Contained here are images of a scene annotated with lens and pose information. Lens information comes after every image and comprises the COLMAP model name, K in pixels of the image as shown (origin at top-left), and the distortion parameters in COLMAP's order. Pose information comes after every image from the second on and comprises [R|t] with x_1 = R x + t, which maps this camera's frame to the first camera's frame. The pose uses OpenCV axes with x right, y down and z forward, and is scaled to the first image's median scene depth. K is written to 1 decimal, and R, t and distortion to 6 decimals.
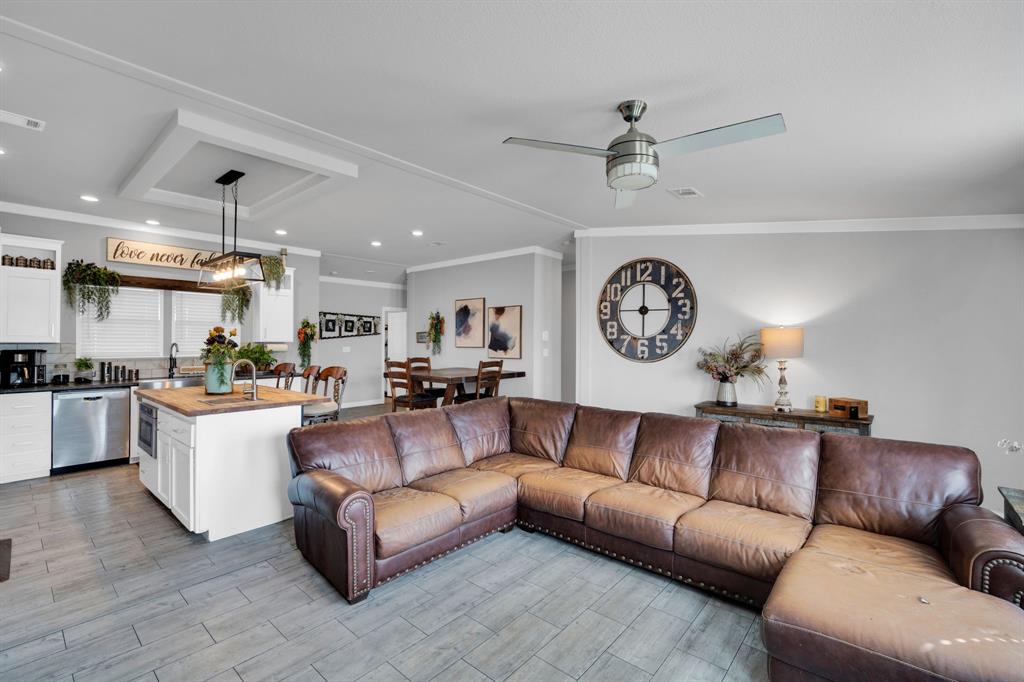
lens RADIAL K [[452.3, 0, 511.1], [0, 452.3, 337.9], [0, 0, 1]] dist [-0.001879, 0.000015]
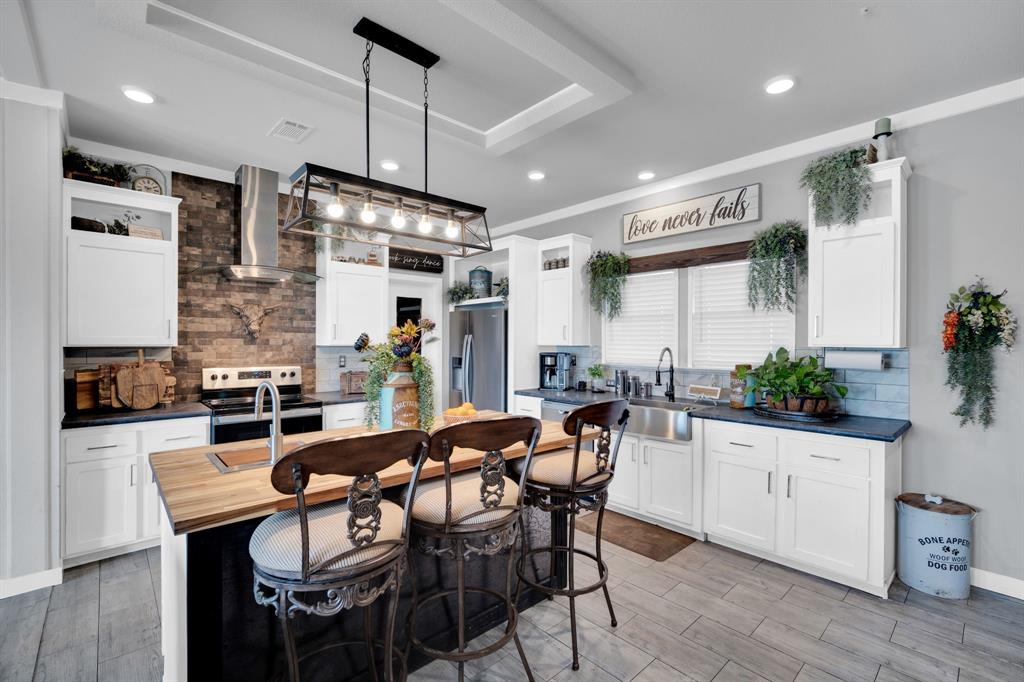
lens RADIAL K [[452.3, 0, 511.1], [0, 452.3, 337.9], [0, 0, 1]] dist [-0.001879, 0.000015]
pose [[-0.121821, -0.009872, -0.992503, -0.025309], [0.004713, 0.999934, -0.010524, 0.001190], [0.992541, -0.005959, -0.121766, 0.315724]]
